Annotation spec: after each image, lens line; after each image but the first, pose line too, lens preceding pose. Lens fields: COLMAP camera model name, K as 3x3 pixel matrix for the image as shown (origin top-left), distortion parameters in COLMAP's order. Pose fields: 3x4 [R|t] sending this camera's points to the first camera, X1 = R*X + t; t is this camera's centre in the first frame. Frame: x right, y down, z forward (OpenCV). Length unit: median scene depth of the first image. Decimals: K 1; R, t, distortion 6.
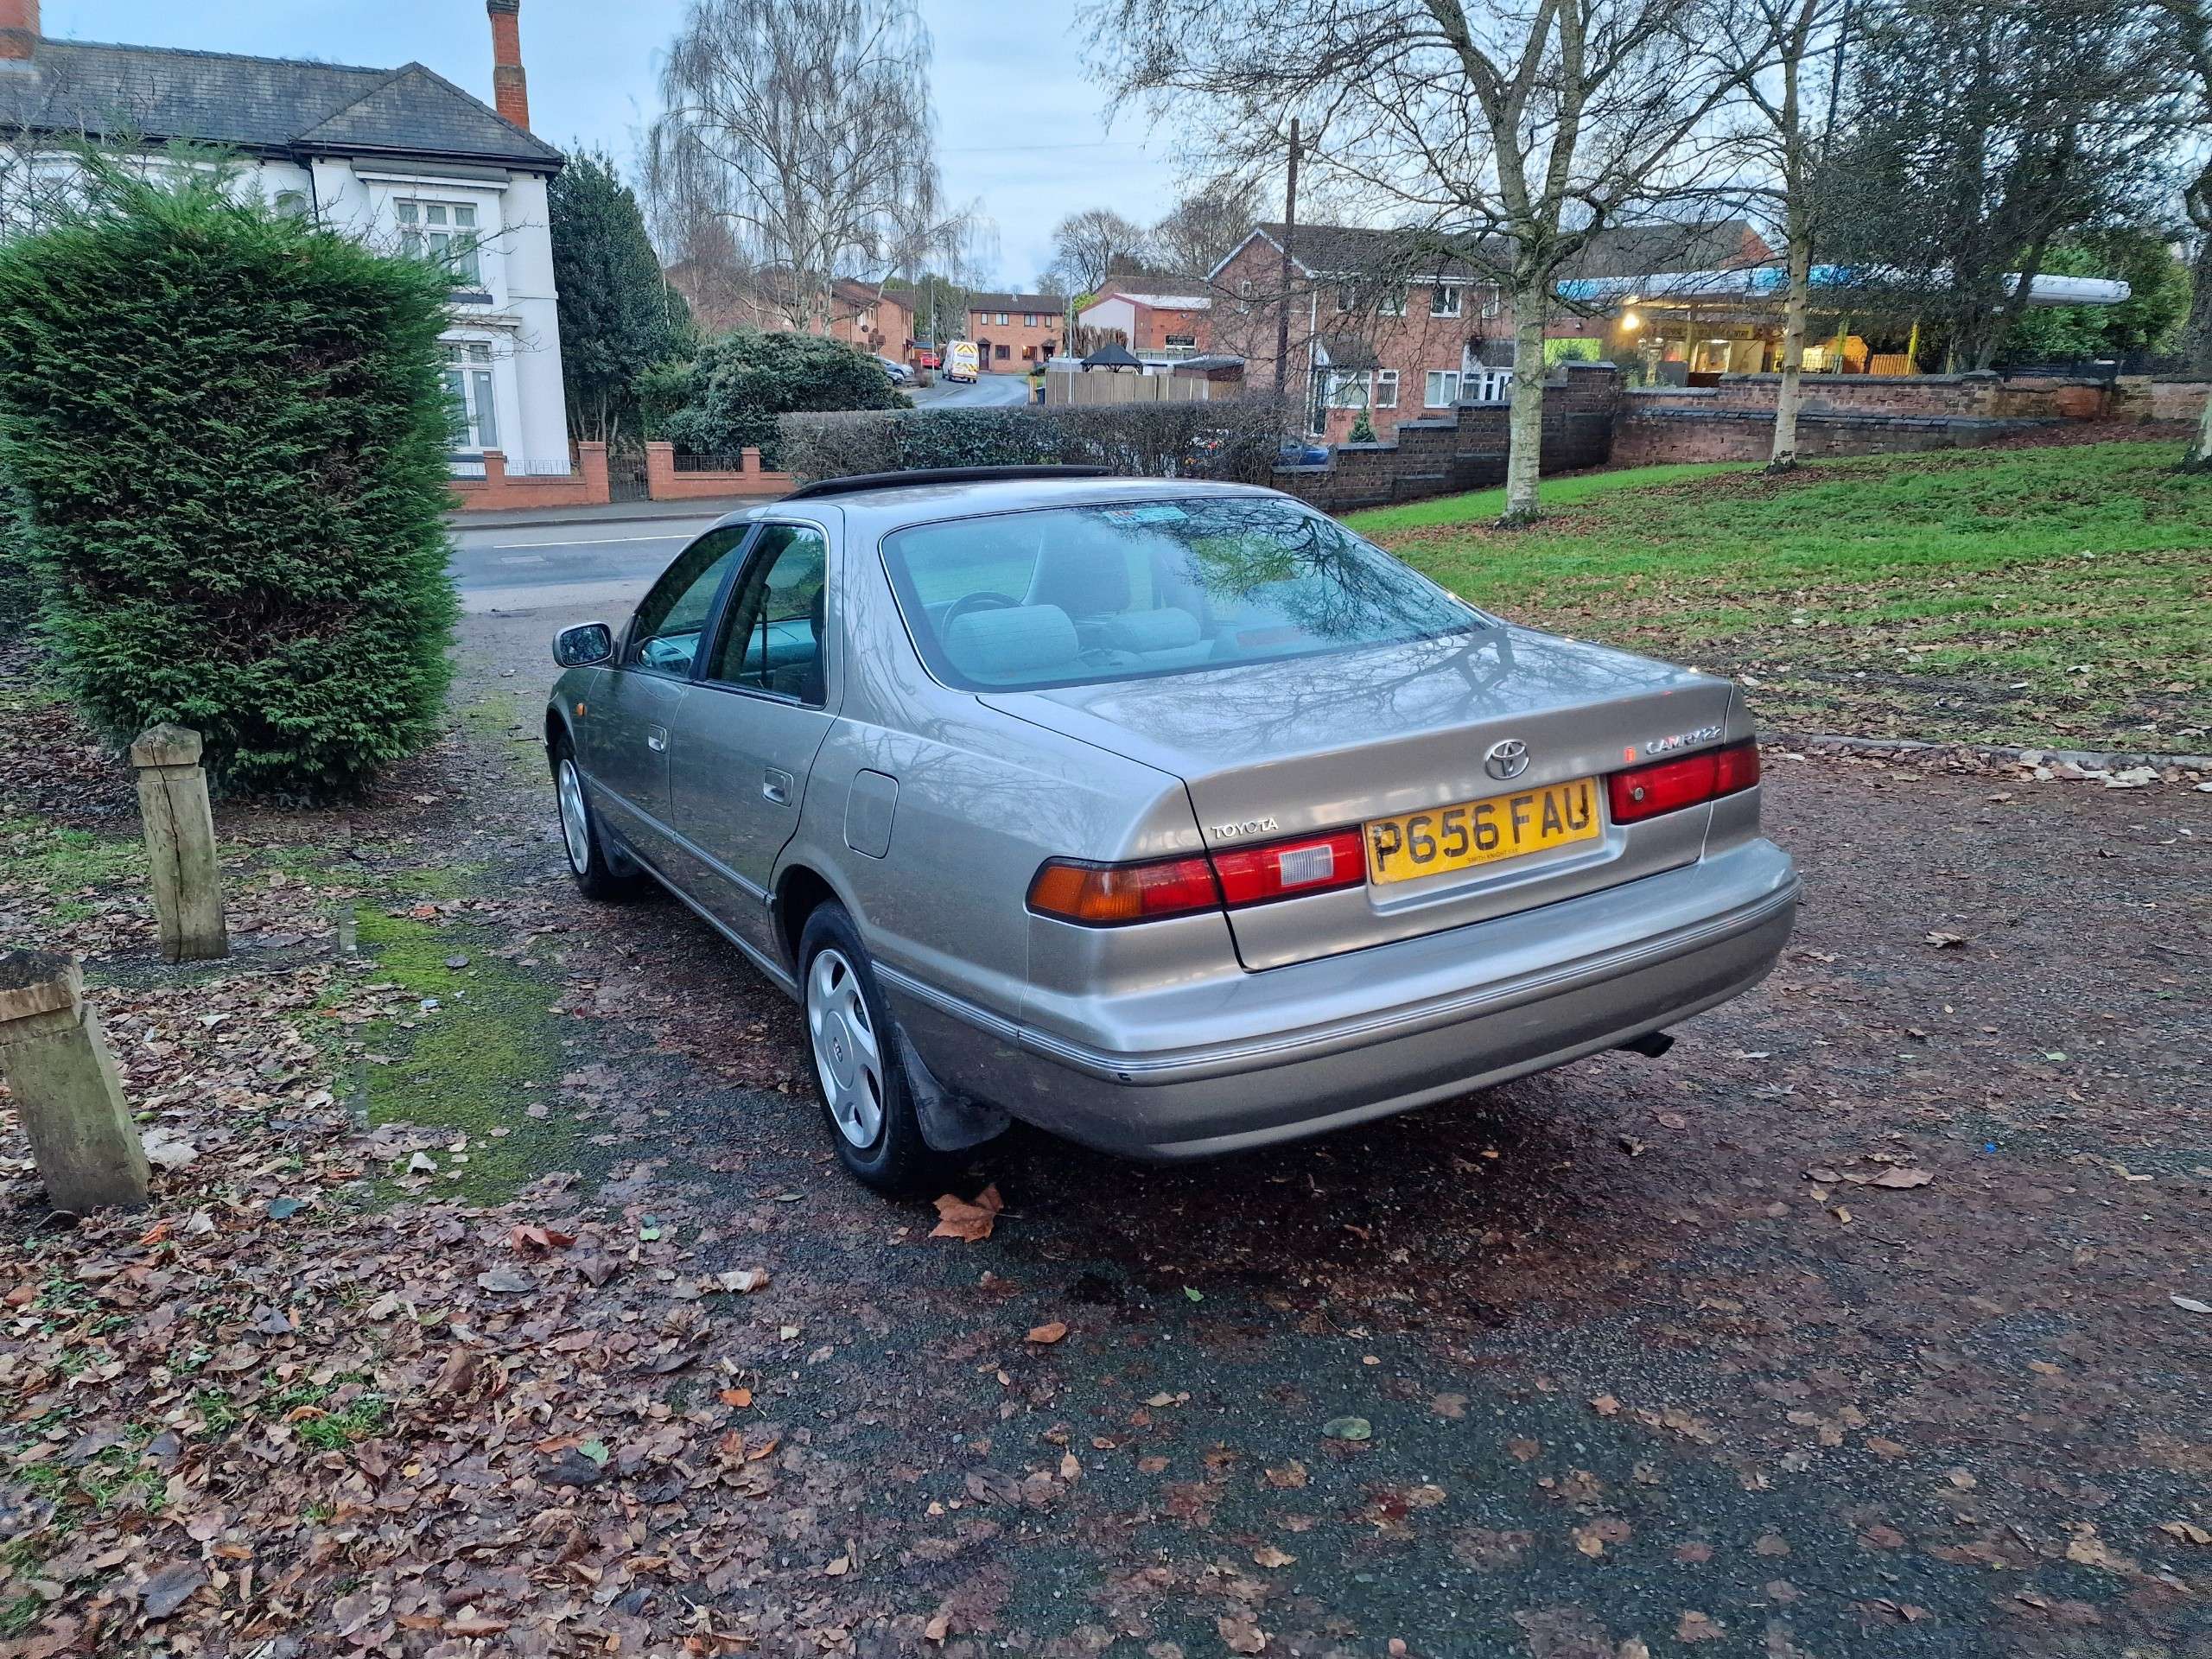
lens RADIAL K [[1453.8, 0, 1109.0], [0, 1453.8, 824.1], [0, 0, 1]] dist [0.076392, -0.067095]
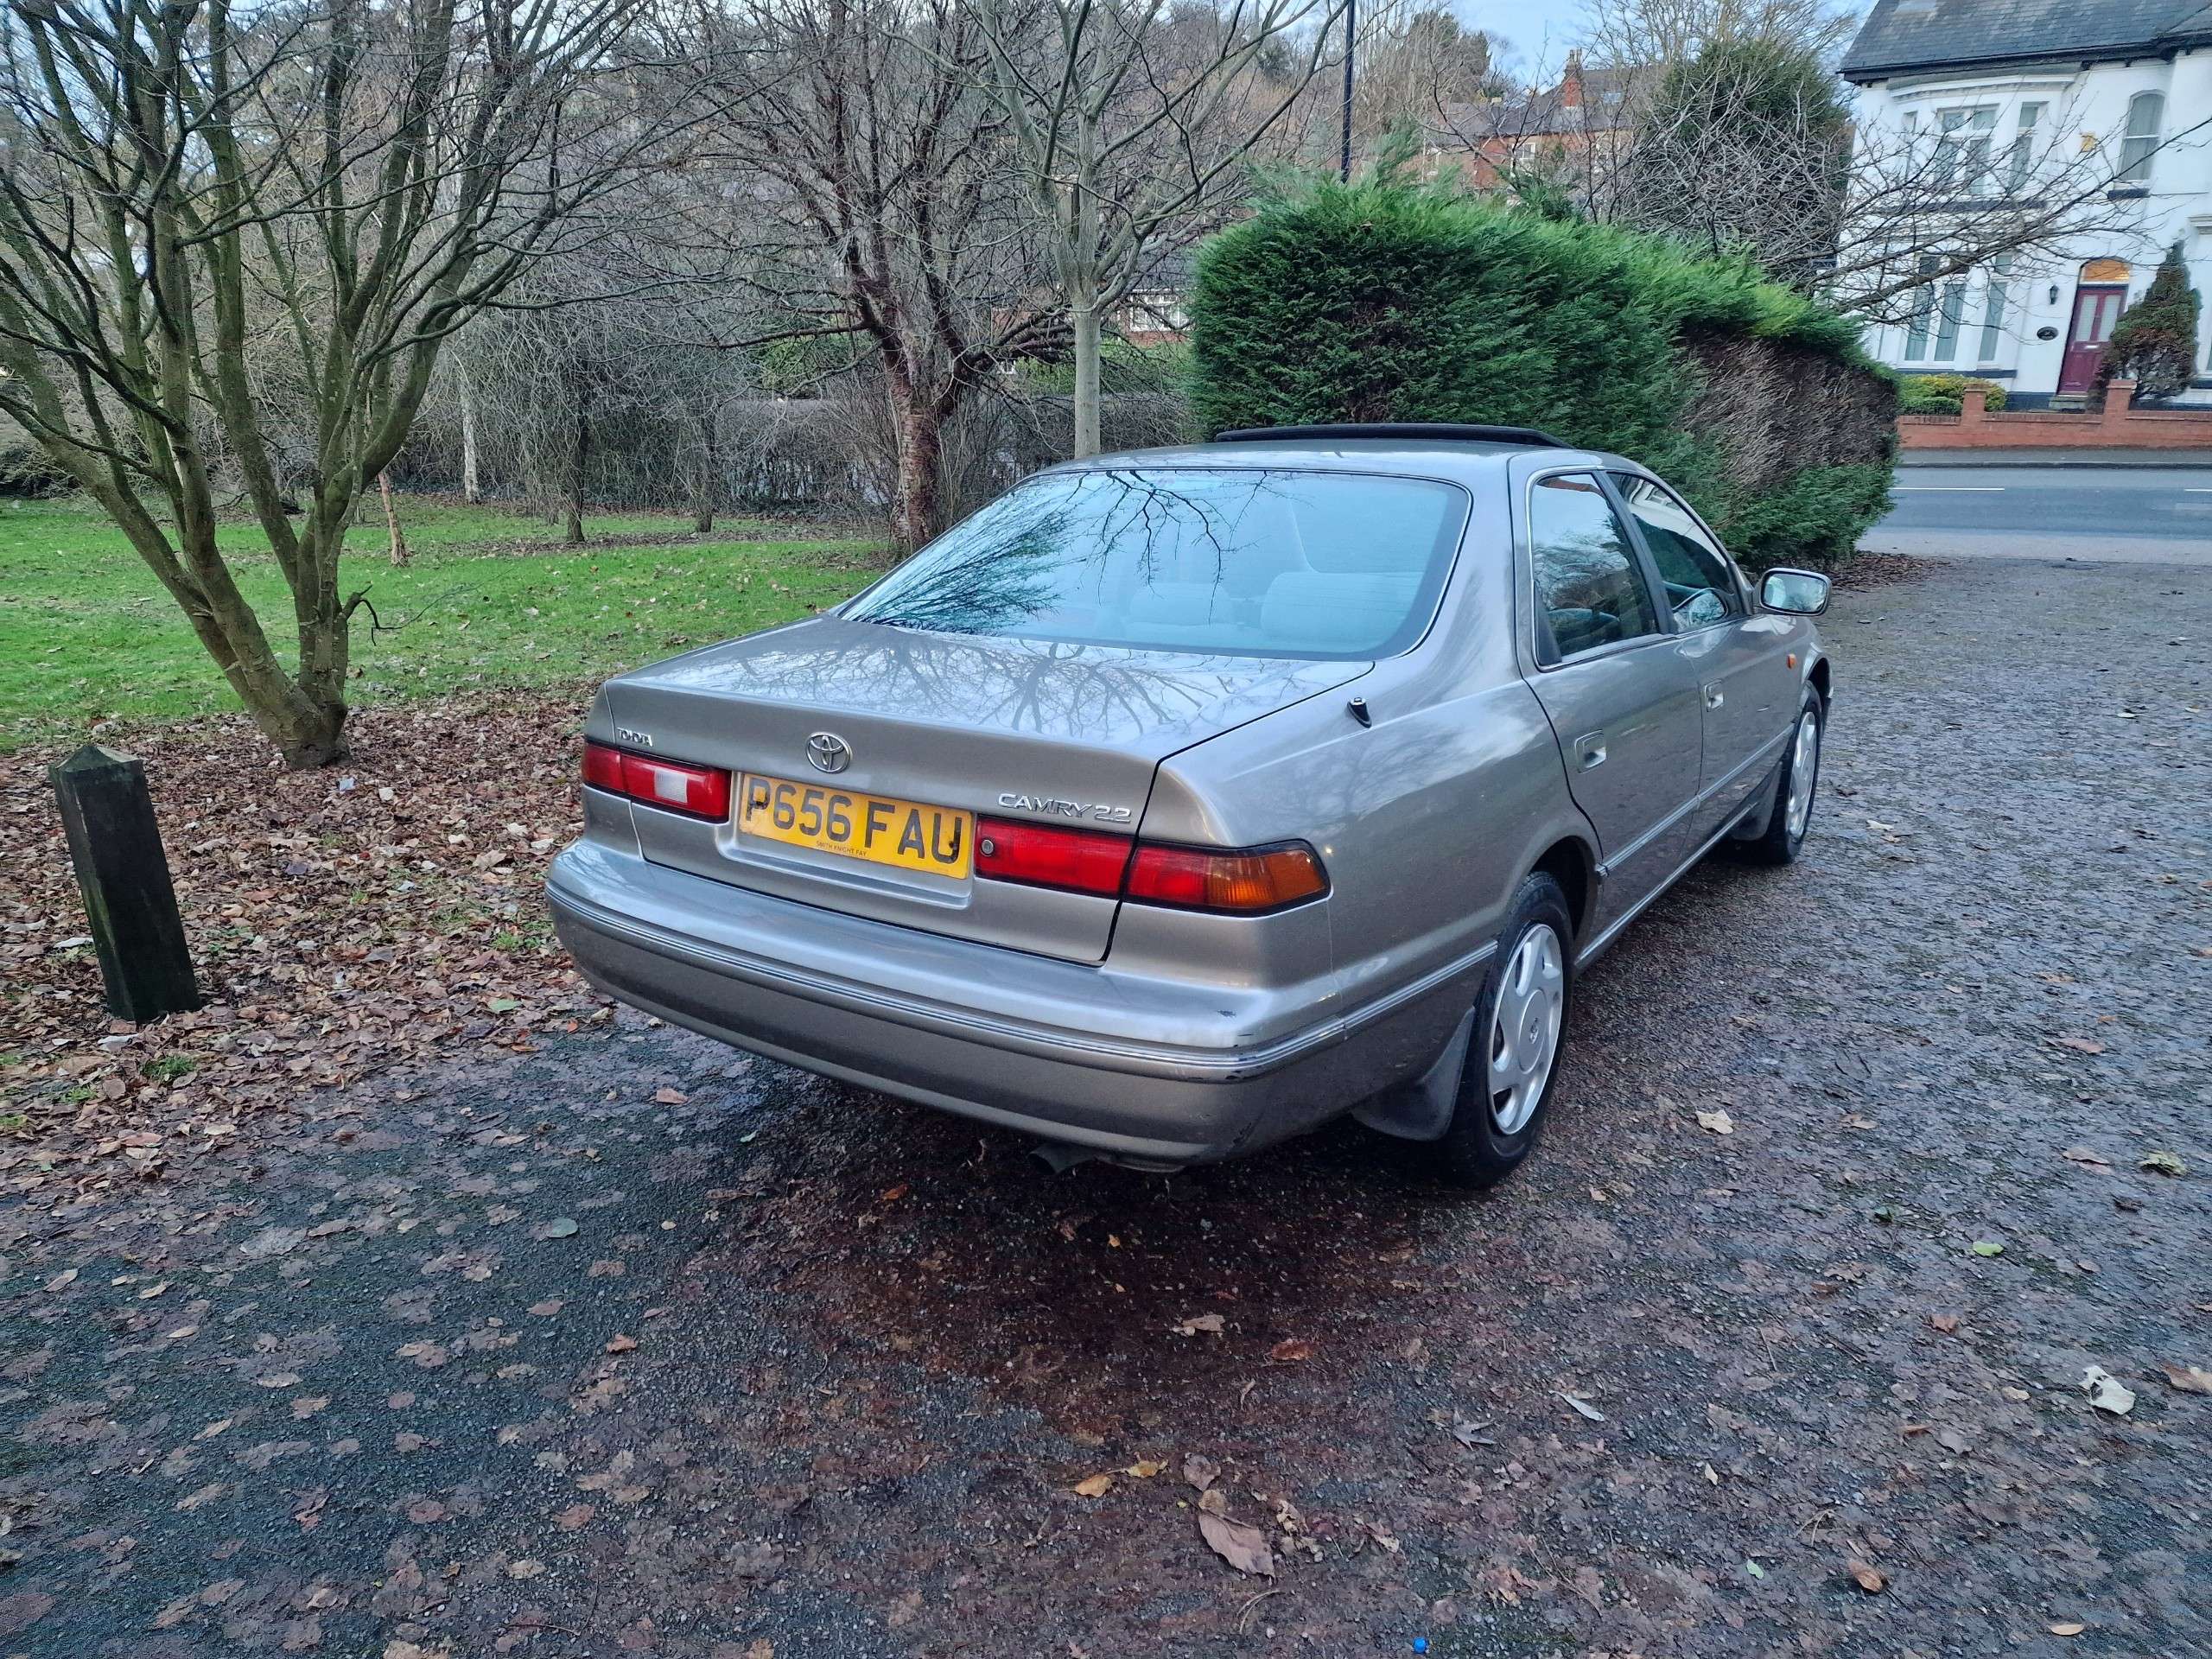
lens RADIAL K [[1453.8, 0, 1109.0], [0, 1453.8, 824.1], [0, 0, 1]] dist [0.076392, -0.067095]
pose [[0.428765, 0.276768, -0.859977, 0.538909], [-0.233281, 0.953552, 0.190574, -0.101909], [0.872777, 0.118905, 0.473414, 0.317554]]
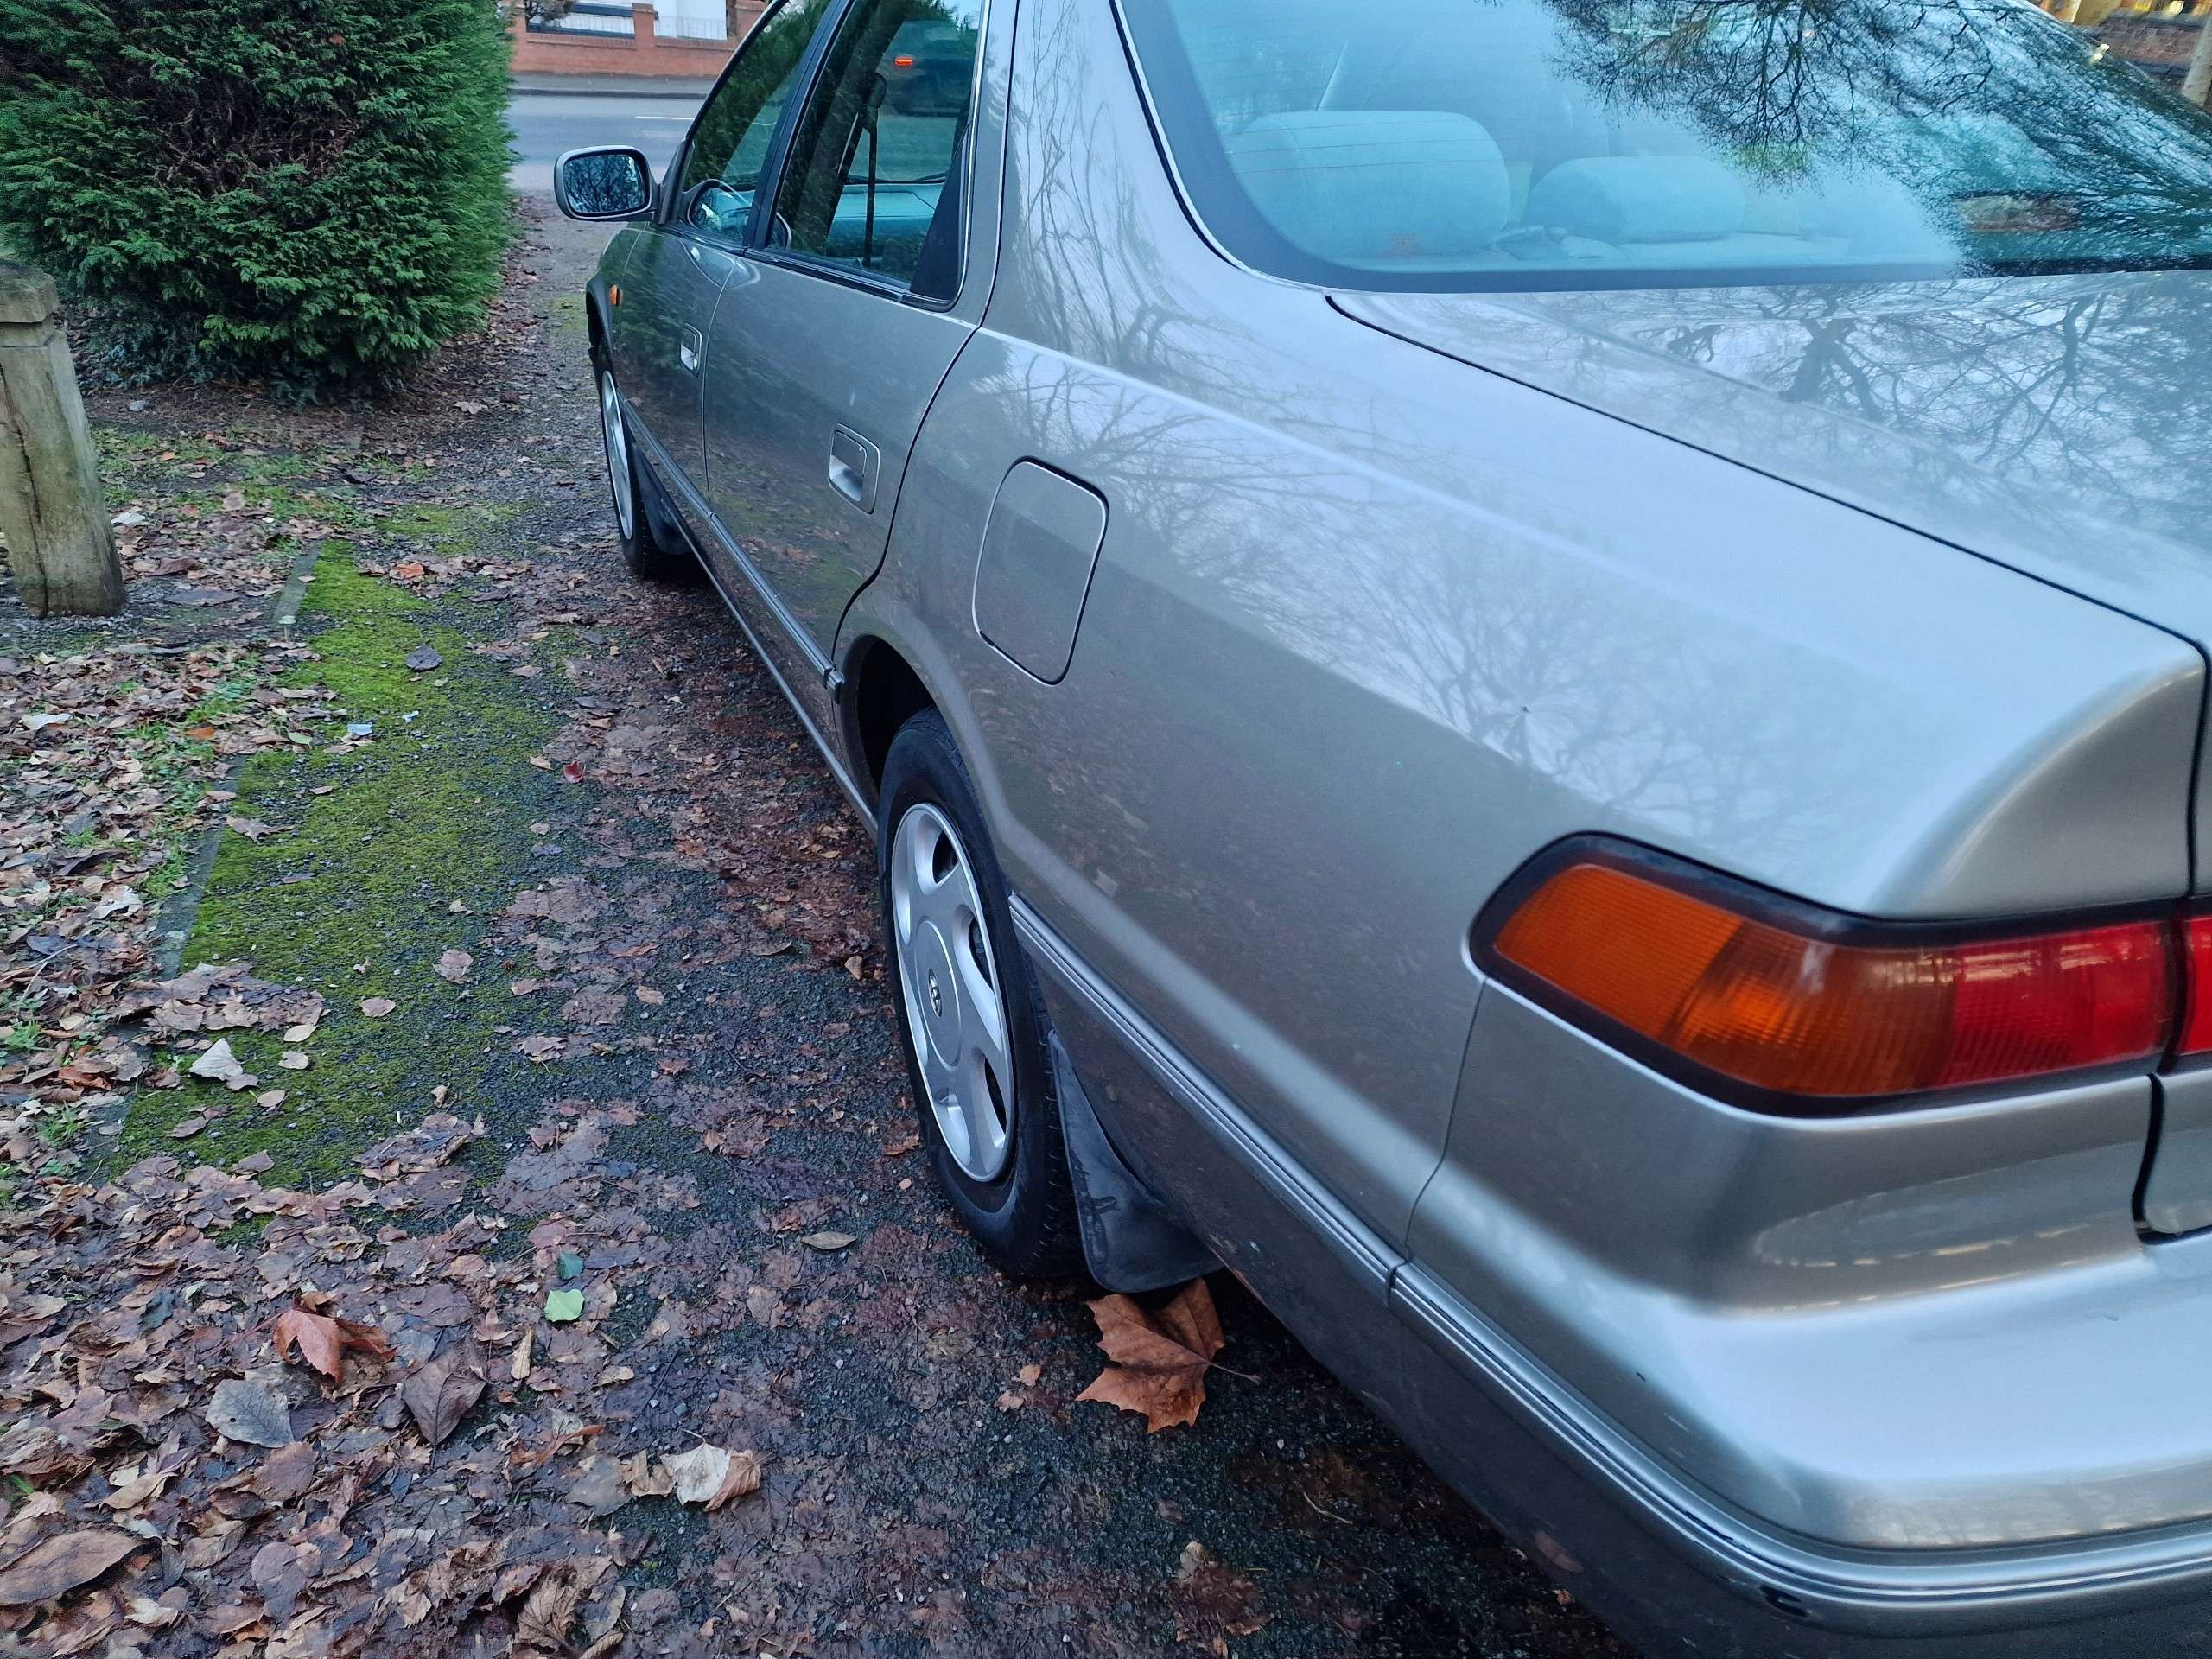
lens RADIAL K [[1453.8, 0, 1109.0], [0, 1453.8, 824.1], [0, 0, 1]] dist [0.076392, -0.067095]
pose [[0.990014, 0.117089, -0.078501, -0.049639], [-0.096579, 0.969013, 0.227347, -0.016942], [0.102688, -0.217496, 0.970644, 0.282935]]
